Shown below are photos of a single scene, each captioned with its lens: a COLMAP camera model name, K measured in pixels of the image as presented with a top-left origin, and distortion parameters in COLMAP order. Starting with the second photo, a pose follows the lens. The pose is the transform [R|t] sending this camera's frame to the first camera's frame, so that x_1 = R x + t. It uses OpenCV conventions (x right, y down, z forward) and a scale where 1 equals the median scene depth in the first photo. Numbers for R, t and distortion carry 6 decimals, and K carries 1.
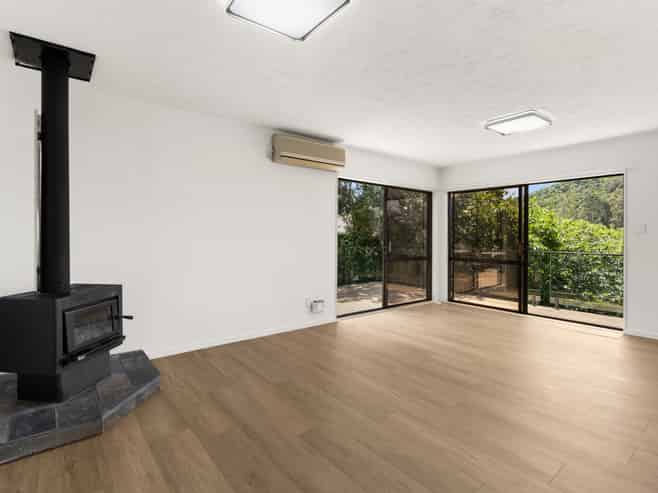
lens RADIAL K [[338.0, 0, 329.0], [0, 338.0, 246.5], [0, 0, 1]] dist [-0.003701, -0.000626]
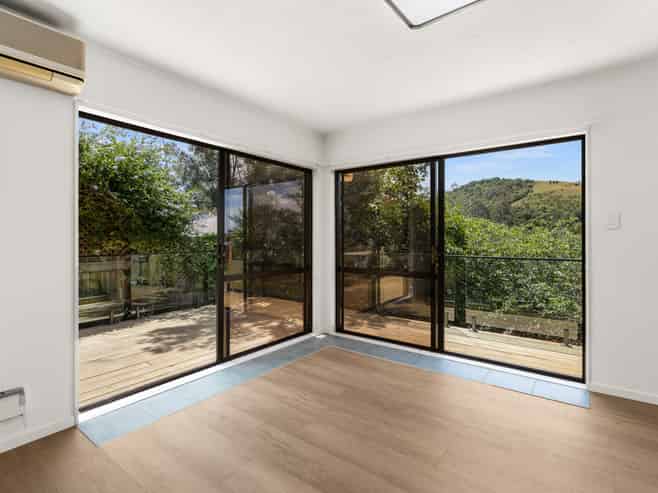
lens RADIAL K [[338.0, 0, 329.0], [0, 338.0, 246.5], [0, 0, 1]] dist [-0.003701, -0.000626]
pose [[0.970387, -0.009340, 0.241373, 0.177922], [0.008498, 0.999954, 0.004531, -0.012077], [-0.241404, -0.002346, 0.970422, 0.347631]]
